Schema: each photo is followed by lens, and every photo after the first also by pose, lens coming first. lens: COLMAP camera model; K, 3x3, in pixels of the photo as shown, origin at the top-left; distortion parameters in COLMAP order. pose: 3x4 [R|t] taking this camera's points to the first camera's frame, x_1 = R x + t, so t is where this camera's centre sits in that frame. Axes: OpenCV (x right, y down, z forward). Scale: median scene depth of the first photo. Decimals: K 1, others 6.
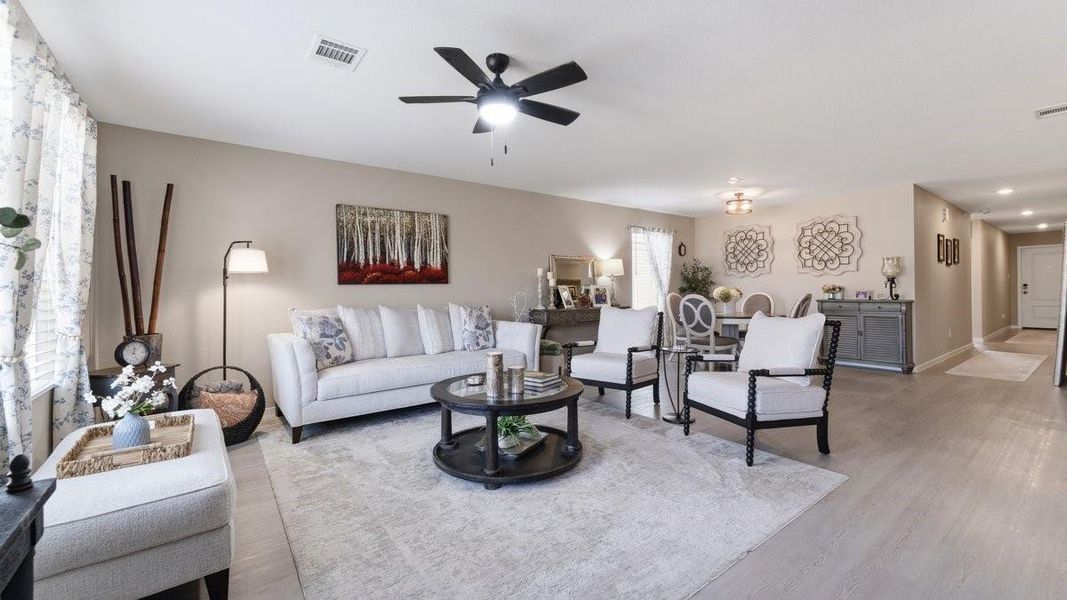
lens RADIAL K [[431.5, 0, 532.8], [0, 431.5, 292.5], [0, 0, 1]] dist [0.000897, -0.000366]
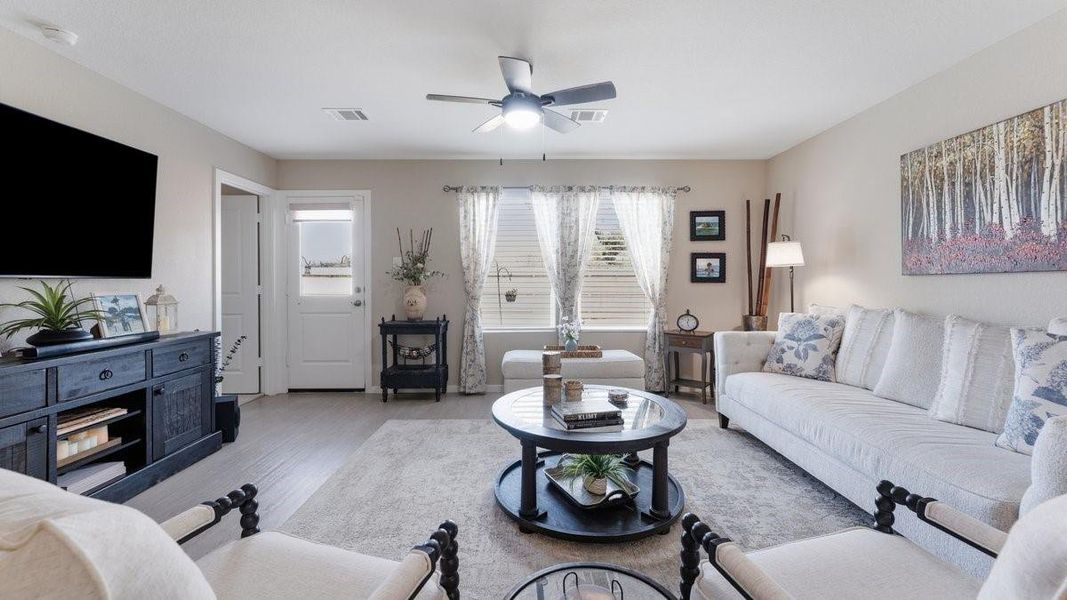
lens RADIAL K [[437.2, 0, 528.0], [0, 437.2, 280.8], [0, 0, 1]] dist [-0.000193, -0.000171]
pose [[-0.605411, 0.007597, -0.795877, 0.371952], [0.002216, 0.999967, 0.007860, -0.013695], [0.795910, 0.002995, -0.605408, 0.799625]]
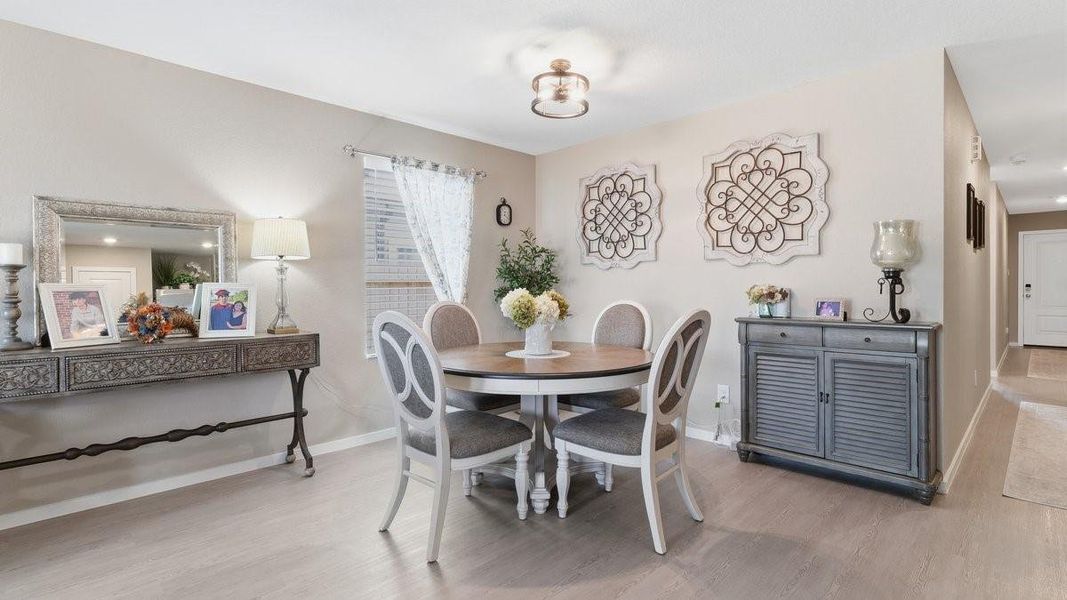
lens RADIAL K [[504.8, 0, 531.8], [0, 504.8, 292.5], [0, 0, 1]] dist [-0.000709, 0.000224]
pose [[0.990439, 0.004416, 0.137881, 0.457682], [-0.005195, 0.999973, 0.005284, -0.014501], [-0.137854, -0.005950, 0.990435, 0.621924]]
